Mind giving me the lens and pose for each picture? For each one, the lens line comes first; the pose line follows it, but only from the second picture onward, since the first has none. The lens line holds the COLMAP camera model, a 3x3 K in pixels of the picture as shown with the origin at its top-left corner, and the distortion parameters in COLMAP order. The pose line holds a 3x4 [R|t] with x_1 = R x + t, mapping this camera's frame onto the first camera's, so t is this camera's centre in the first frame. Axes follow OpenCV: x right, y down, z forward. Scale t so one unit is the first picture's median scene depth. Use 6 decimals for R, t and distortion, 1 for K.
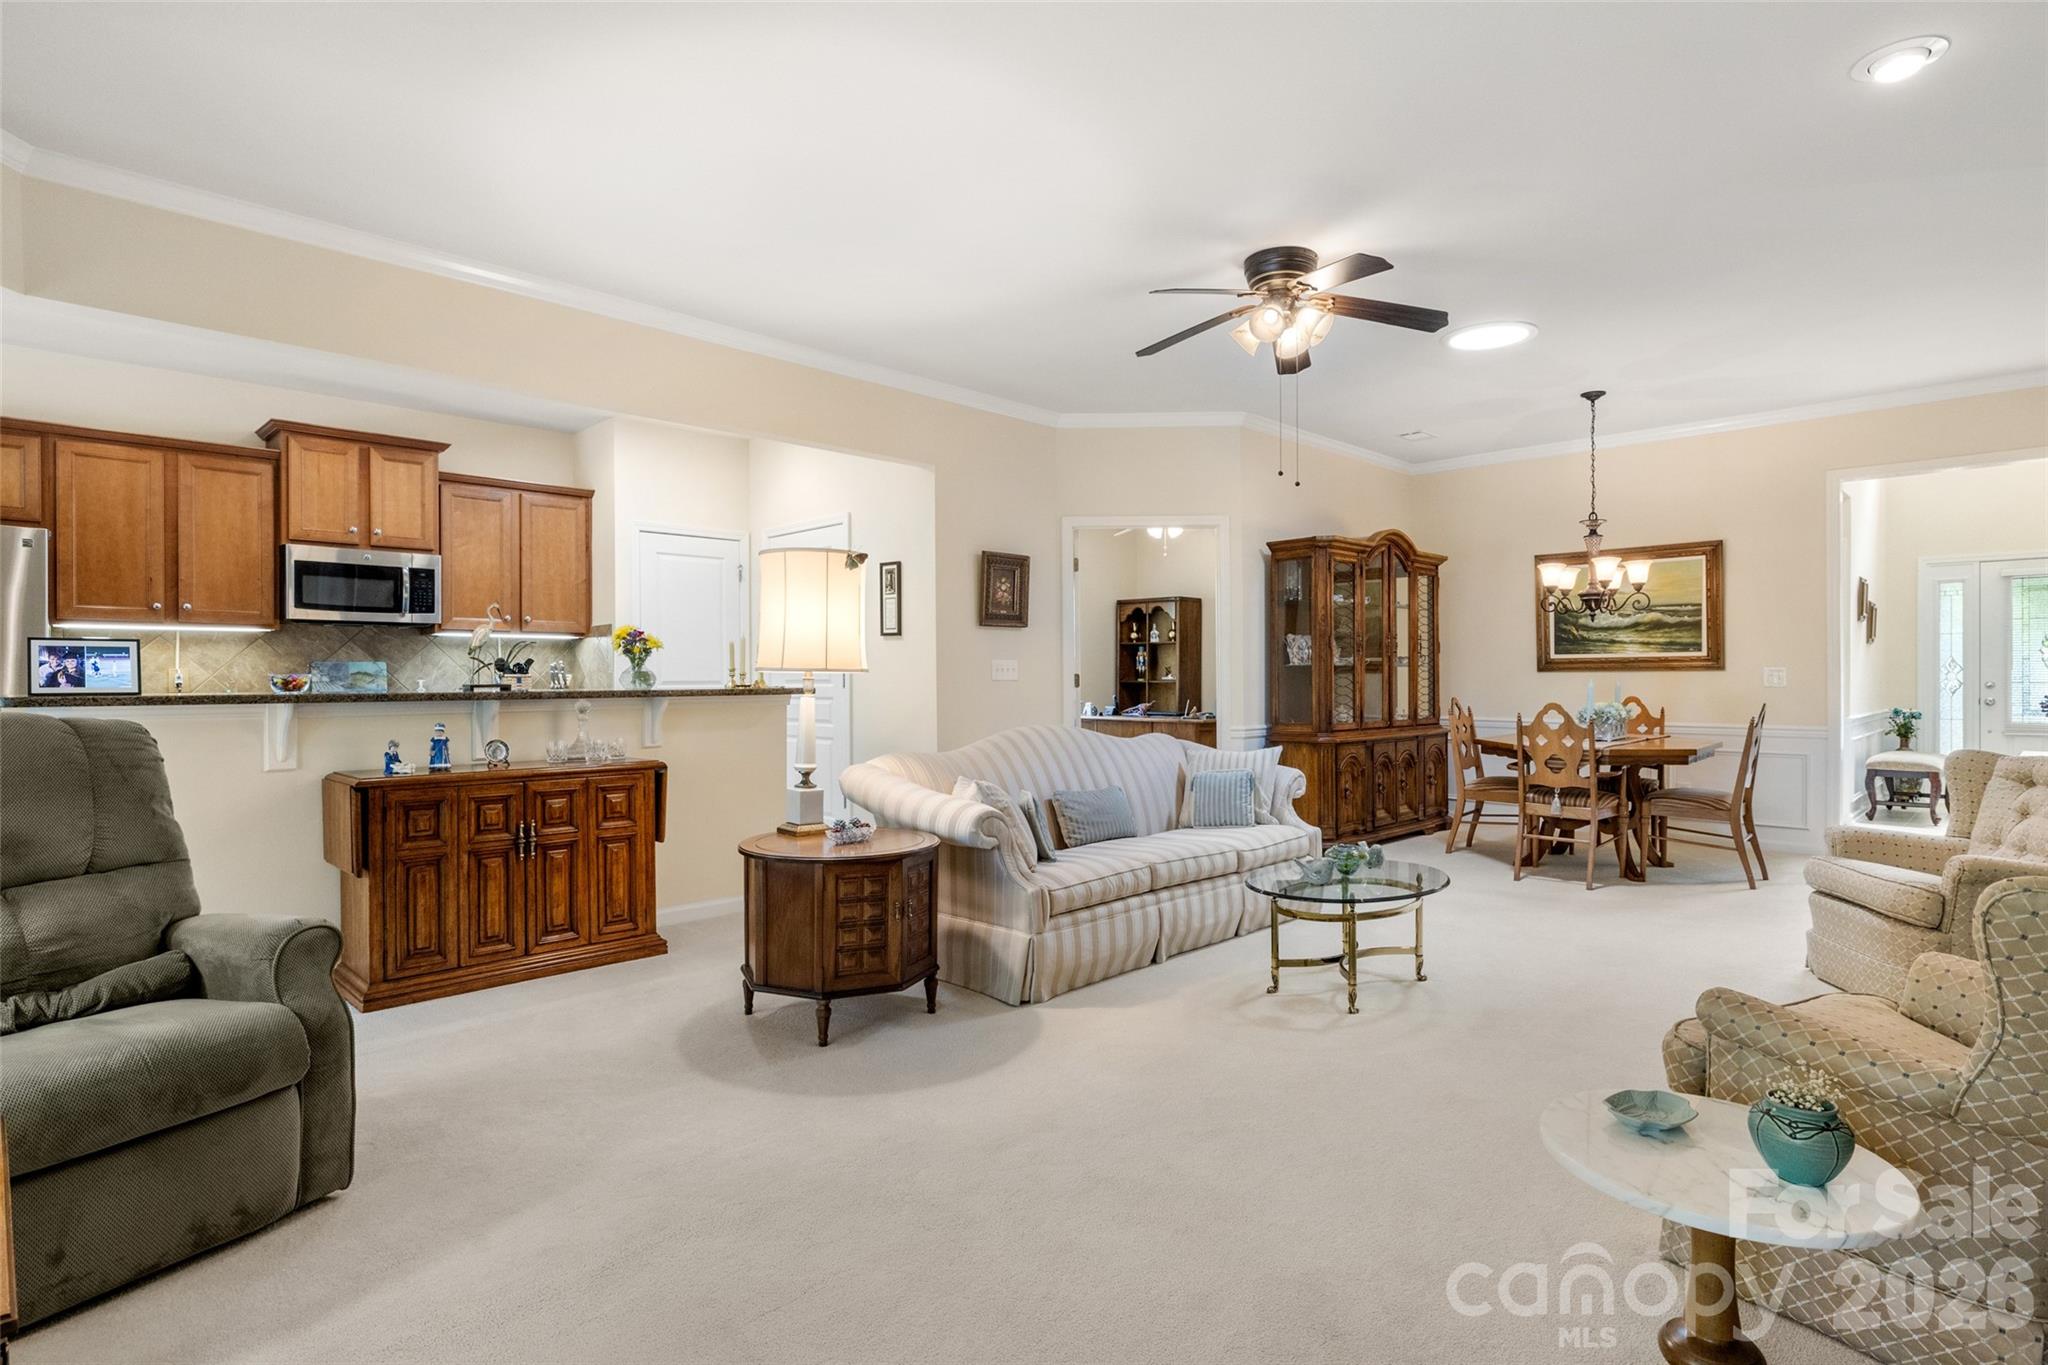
lens RADIAL K [[1020.7, 0, 1006.4], [0, 1020.7, 678.3], [0, 0, 1]] dist [-0.002318, 0.000621]
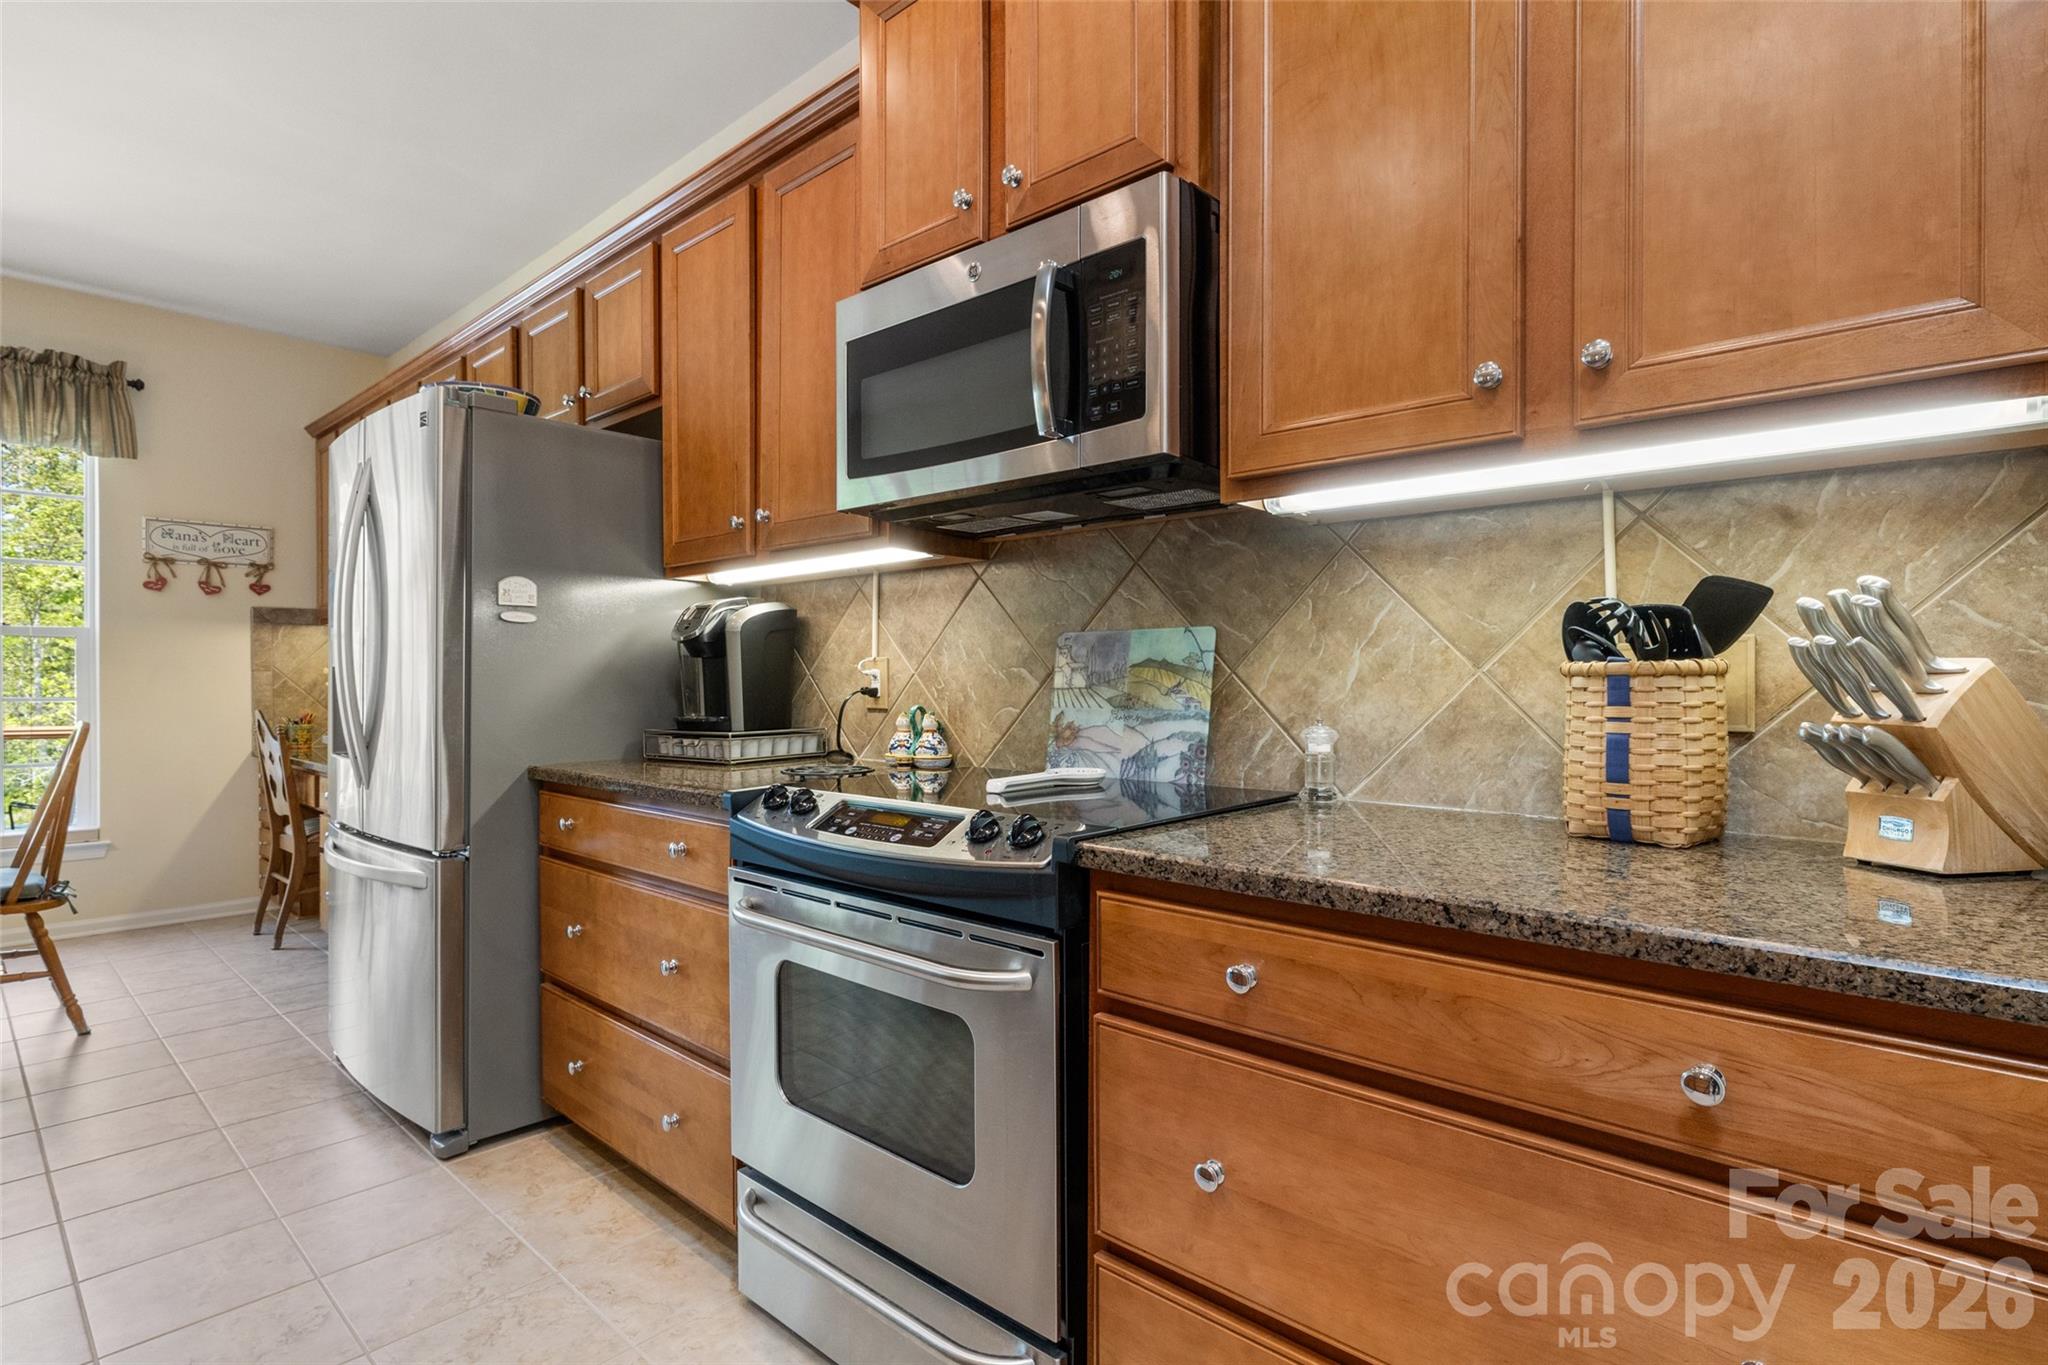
lens RADIAL K [[1020.7, 0, 1016.9], [0, 1020.7, 691.3], [0, 0, 1]] dist [-0.002318, 0.000621]
pose [[0.048494, 0.016205, -0.998692, -0.303371], [-0.002109, 0.999868, 0.016122, -0.001320], [0.998821, 0.001324, 0.048522, 0.919002]]
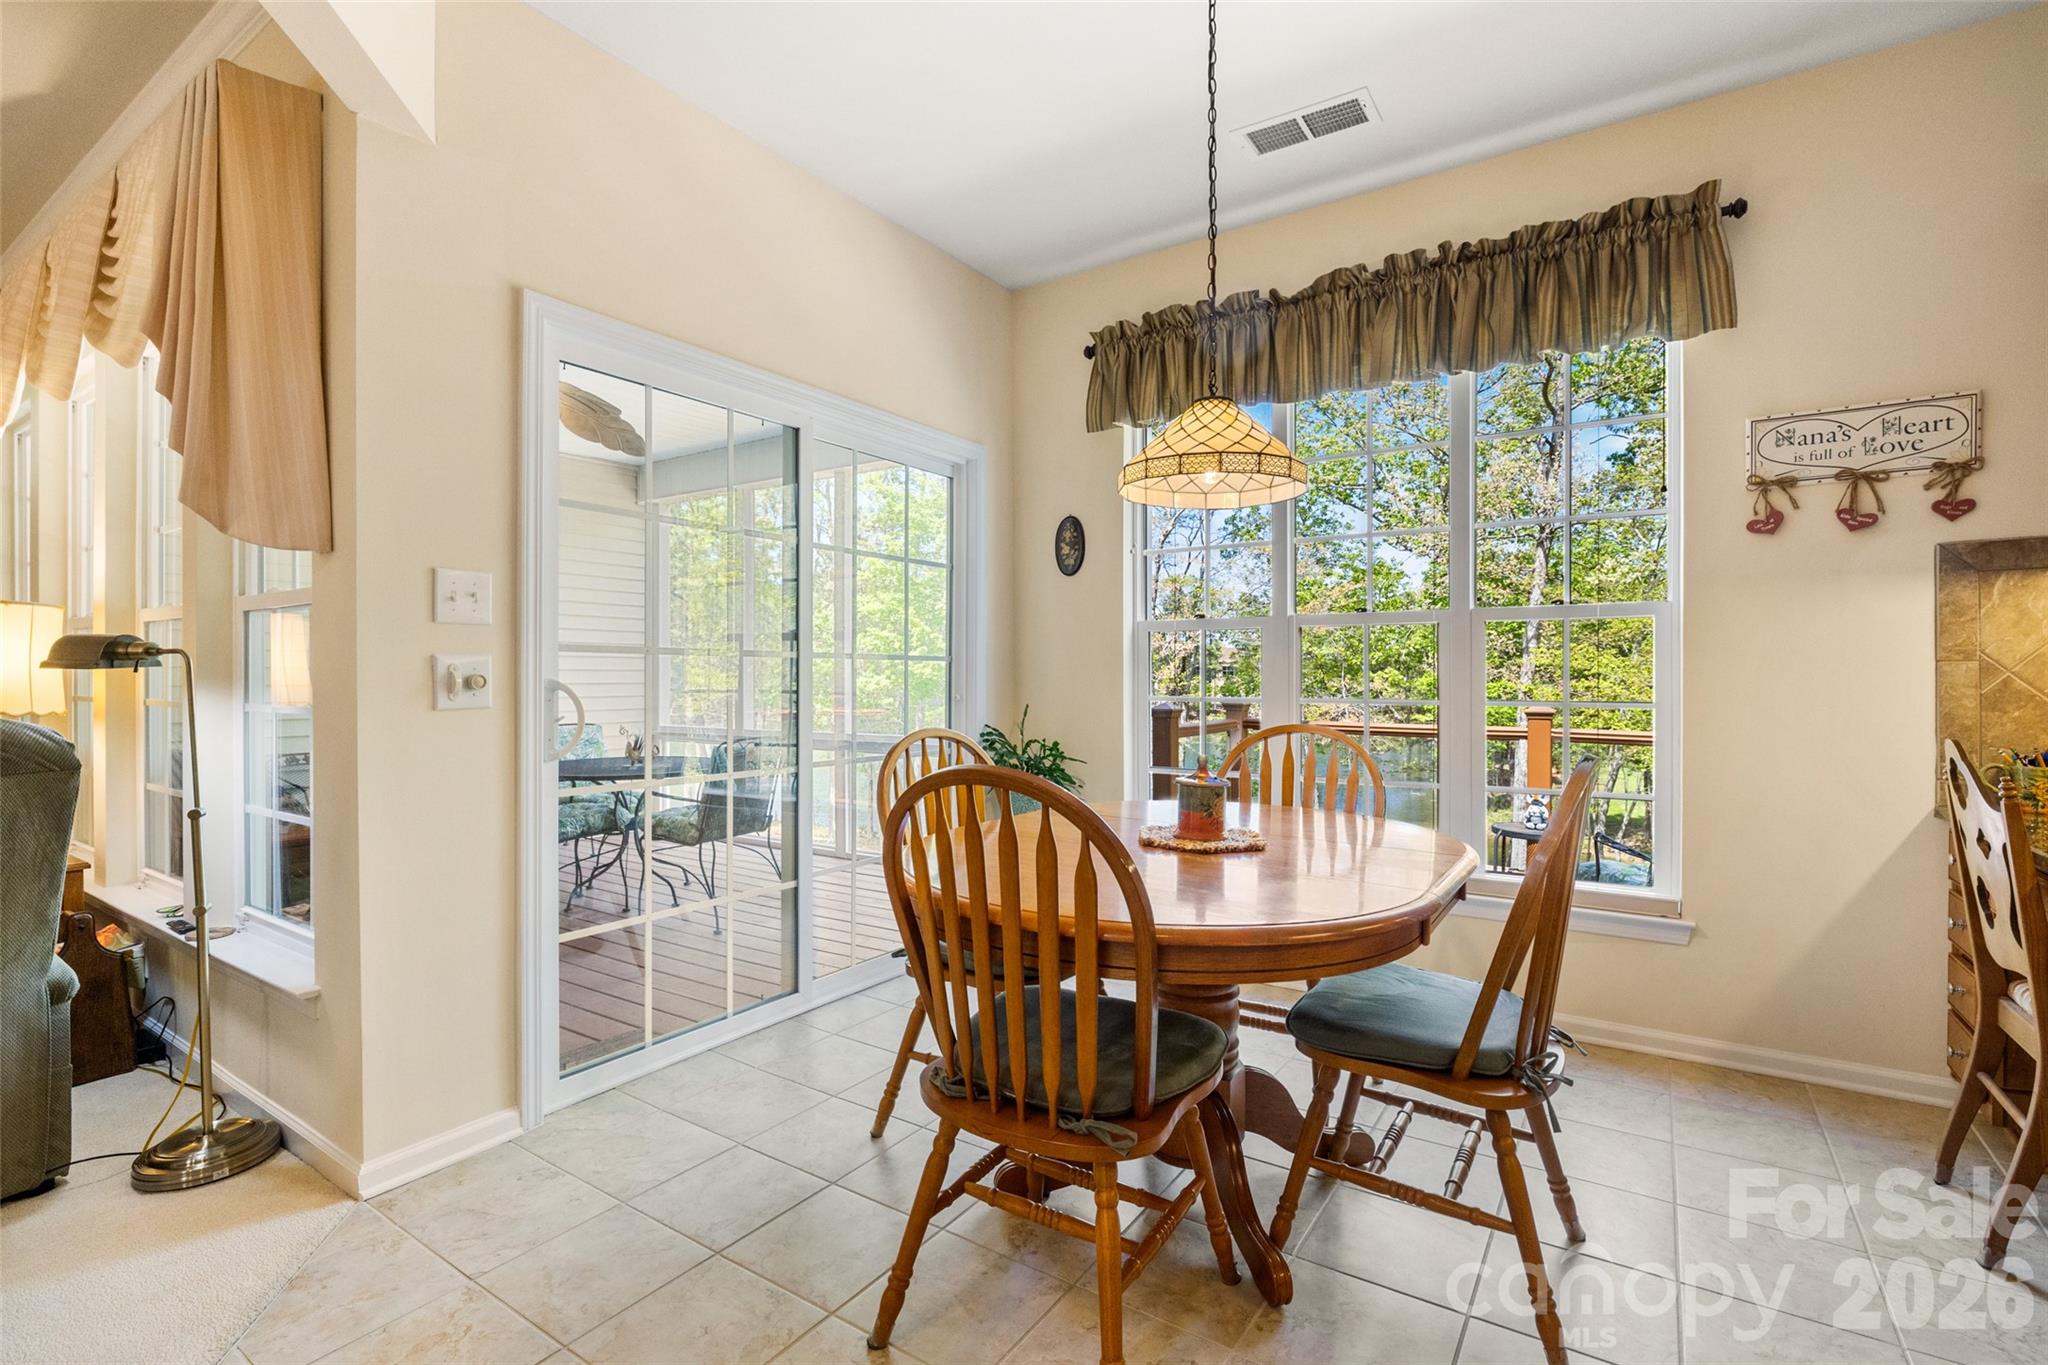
lens RADIAL K [[961.0, 0, 1003.8], [0, 961.0, 674.3], [0, 0, 1]] dist [-0.008438, 0.000987]
pose [[-0.979229, 0.004734, -0.202704, -0.648499], [0.004648, 0.999989, 0.000900, 0.000393], [0.202706, -0.000061, -0.979240, 0.683651]]
